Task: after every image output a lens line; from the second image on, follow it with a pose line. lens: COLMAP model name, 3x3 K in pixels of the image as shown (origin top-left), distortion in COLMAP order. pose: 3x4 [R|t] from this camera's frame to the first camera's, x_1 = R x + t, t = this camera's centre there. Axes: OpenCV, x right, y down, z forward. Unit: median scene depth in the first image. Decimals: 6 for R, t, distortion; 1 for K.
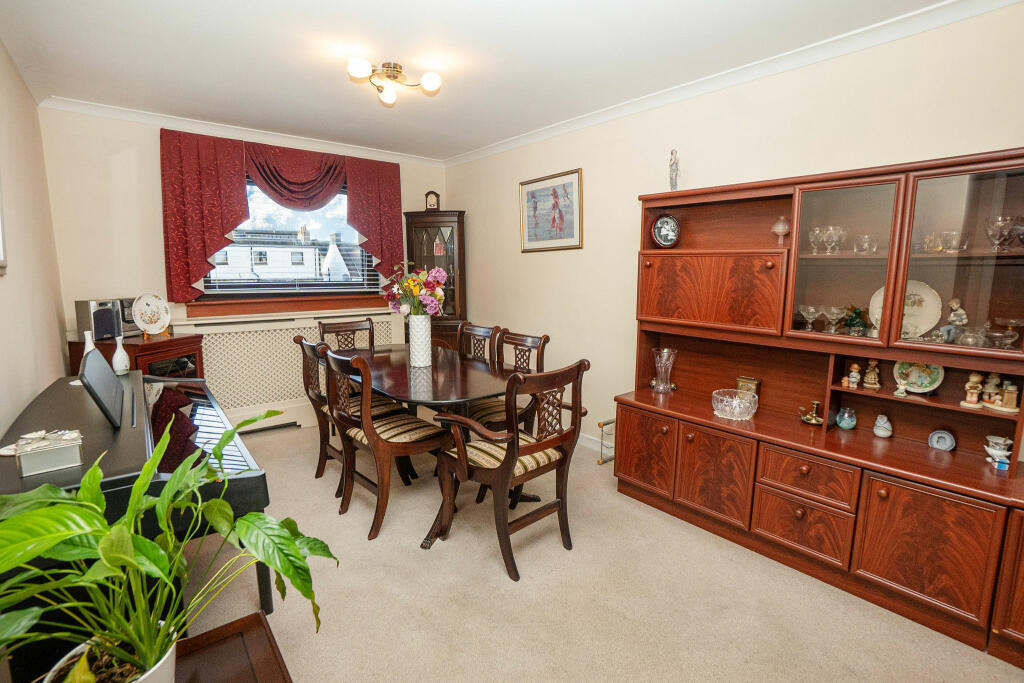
lens RADIAL K [[466.1, 0, 485.8], [0, 466.1, 340.9], [0, 0, 1]] dist [-0.027259, 0.000295]
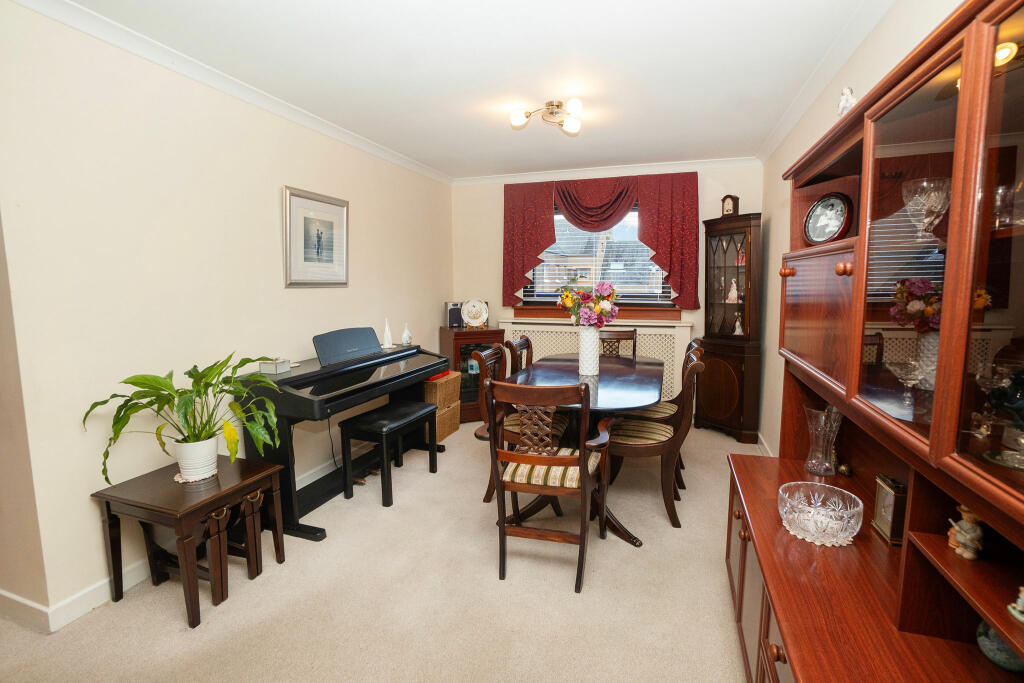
lens RADIAL K [[465.9, 0, 512.6], [0, 465.9, 330.9], [0, 0, 1]] dist [-0.031016, 0.000593]
pose [[0.564609, 0.078771, -0.821591, 0.468228], [-0.119053, 0.992798, 0.013371, -0.028119], [0.816727, 0.090264, 0.569920, 0.206510]]
